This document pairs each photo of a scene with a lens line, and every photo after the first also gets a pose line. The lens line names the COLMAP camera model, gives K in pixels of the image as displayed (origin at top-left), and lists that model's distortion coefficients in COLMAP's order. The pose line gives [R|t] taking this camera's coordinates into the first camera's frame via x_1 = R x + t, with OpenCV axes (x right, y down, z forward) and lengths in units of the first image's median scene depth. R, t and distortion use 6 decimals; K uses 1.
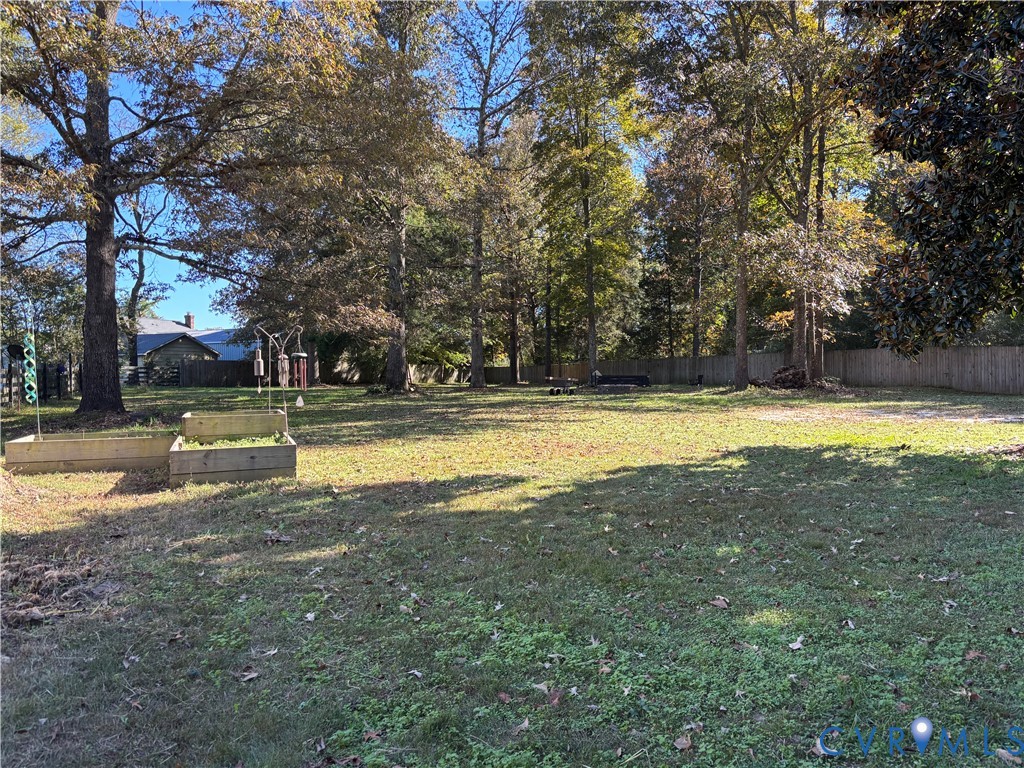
lens RADIAL K [[778.1, 0, 518.2], [0, 778.1, 383.8], [0, 0, 1]] dist [0.023954, -0.025348]
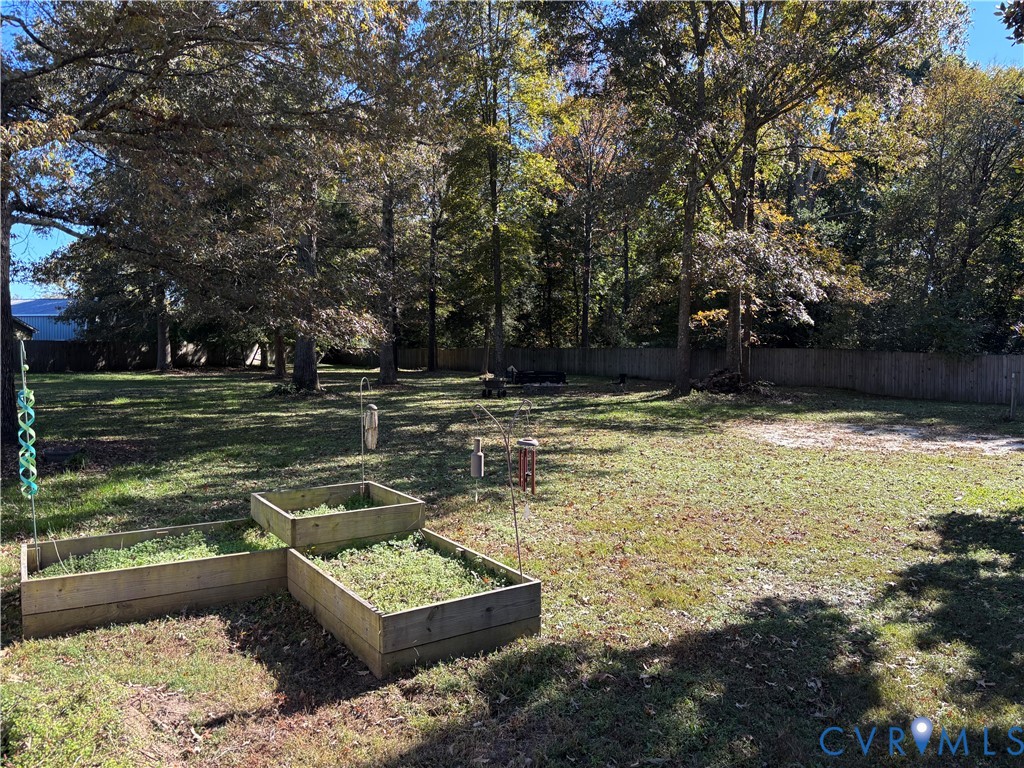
lens RADIAL K [[778.1, 0, 507.6], [0, 778.1, 382.9], [0, 0, 1]] dist [0.023954, -0.025348]
pose [[0.976094, 0.008380, 0.217185, -0.127254], [-0.015567, 0.999386, 0.031402, -0.031272], [-0.216789, -0.034032, 0.975625, 0.100618]]
